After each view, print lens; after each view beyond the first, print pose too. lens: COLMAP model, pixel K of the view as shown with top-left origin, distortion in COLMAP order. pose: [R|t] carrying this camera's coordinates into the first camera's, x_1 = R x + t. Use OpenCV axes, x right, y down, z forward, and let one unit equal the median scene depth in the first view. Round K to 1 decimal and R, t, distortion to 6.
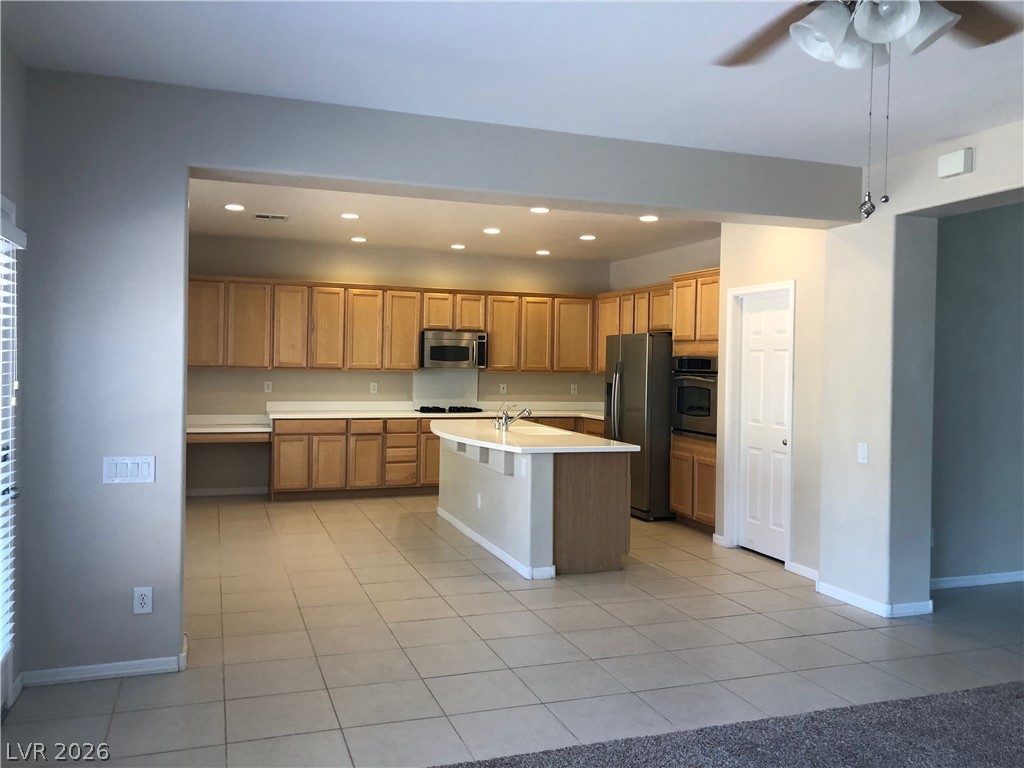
lens RADIAL K [[853.6, 0, 514.7], [0, 853.6, 373.0], [0, 0, 1]] dist [0.078690, -0.086328]
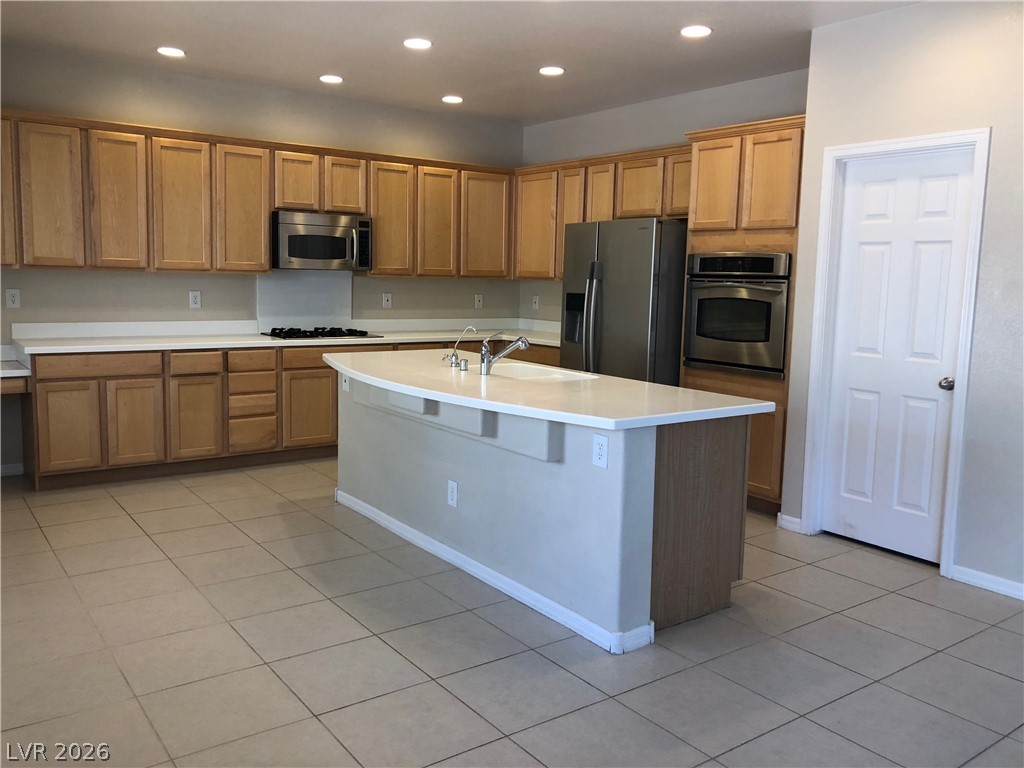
lens RADIAL K [[841.1, 0, 512.0], [0, 841.1, 384.0], [0, 0, 1]] dist [-0.006817, -0.002445]
pose [[0.956372, -0.030988, 0.290504, -0.130564], [-0.004514, 0.992673, 0.120747, 0.002958], [-0.292118, -0.116790, 0.949225, 0.346858]]
